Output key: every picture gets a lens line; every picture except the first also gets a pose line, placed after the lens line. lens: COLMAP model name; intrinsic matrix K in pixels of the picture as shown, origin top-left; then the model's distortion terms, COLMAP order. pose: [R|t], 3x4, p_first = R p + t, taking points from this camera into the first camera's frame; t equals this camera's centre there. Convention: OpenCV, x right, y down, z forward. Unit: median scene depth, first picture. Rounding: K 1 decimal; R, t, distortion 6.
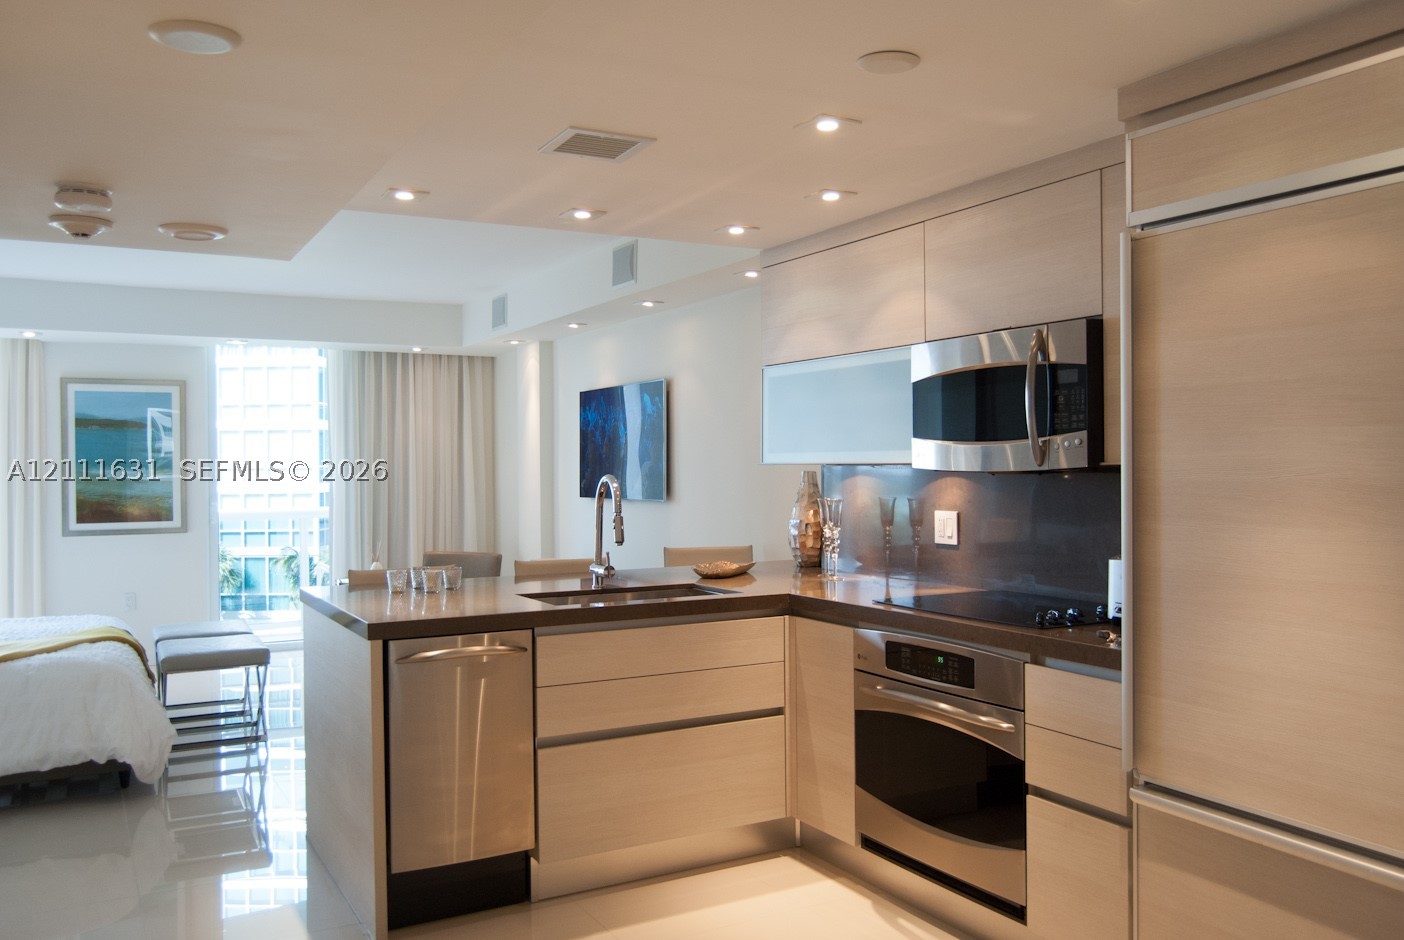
lens RADIAL K [[1130.8, 0, 702.0], [0, 1130.8, 470.0], [0, 0, 1]] dist [-0.007991, -0.007384]
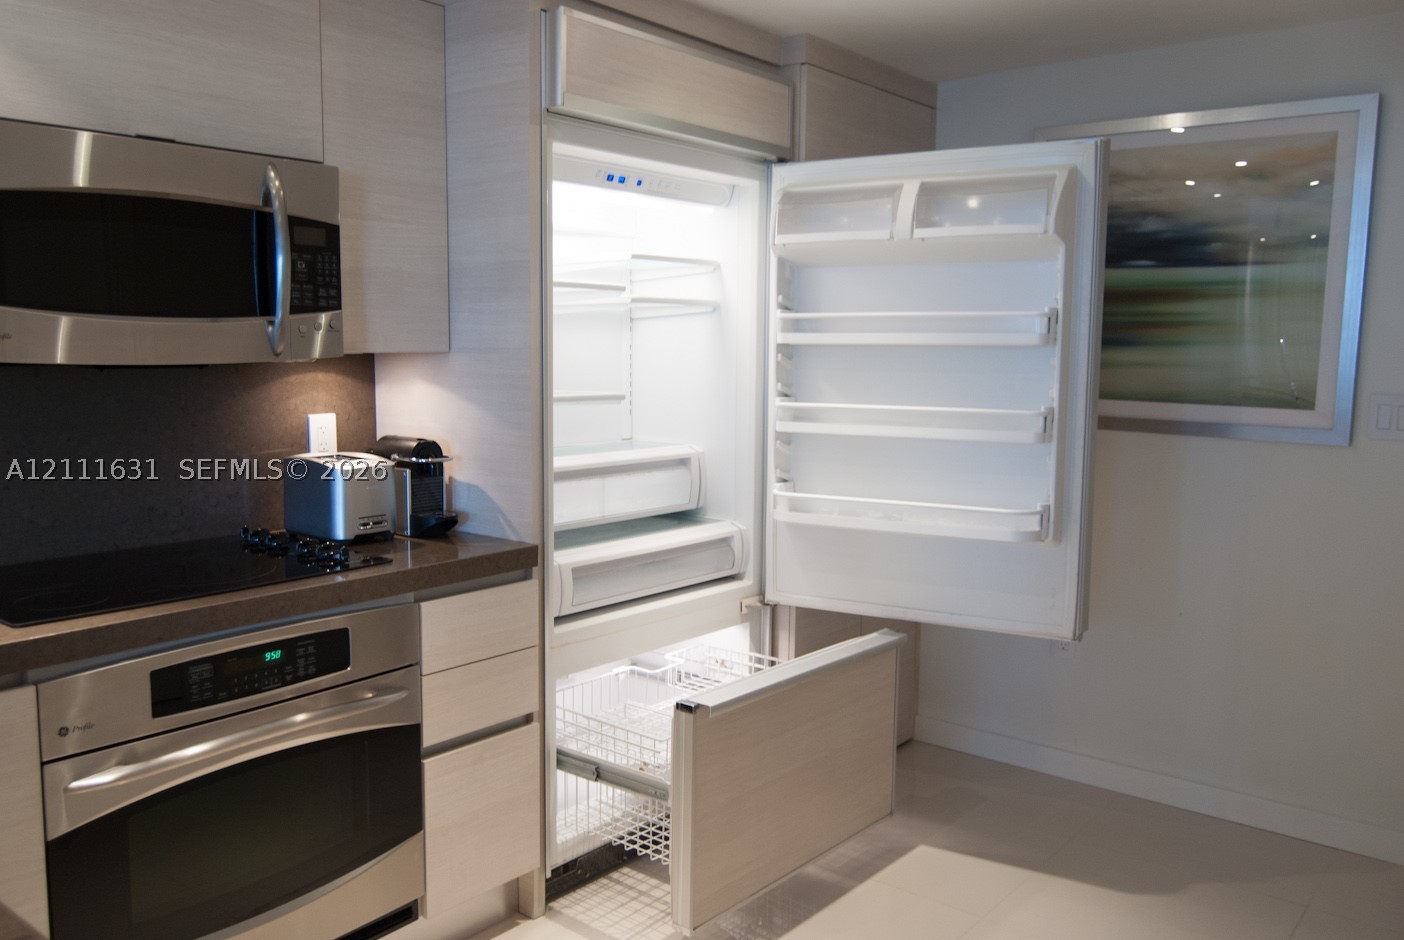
lens RADIAL K [[1130.8, 0, 702.0], [0, 1130.8, 470.0], [0, 0, 1]] dist [-0.007991, -0.007384]
pose [[-0.379054, -0.100434, 0.919908, -0.414625], [0.001729, 0.994014, 0.109237, -0.008053], [-0.925373, 0.042997, -0.376611, 0.891853]]
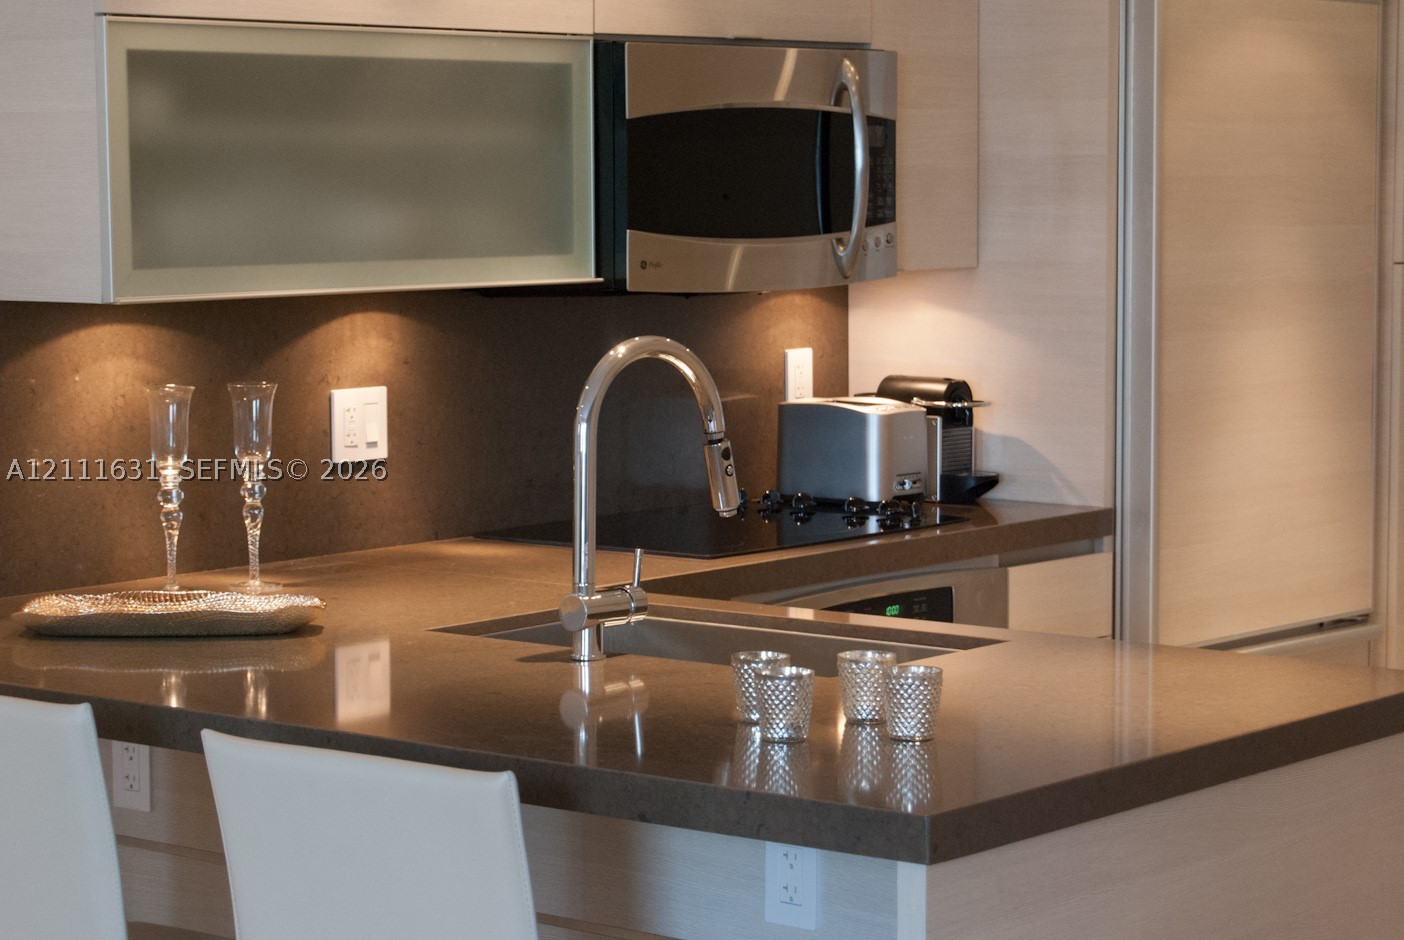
lens RADIAL K [[3308.9, 0, 702.0], [0, 3308.9, 470.0], [0, 0, 1]] dist [-0.015042, -0.020893]
pose [[-0.362032, -0.075212, 0.929126, -1.190574], [0.013289, 0.996222, 0.085822, -0.047879], [-0.932071, 0.043418, -0.359665, 1.508526]]
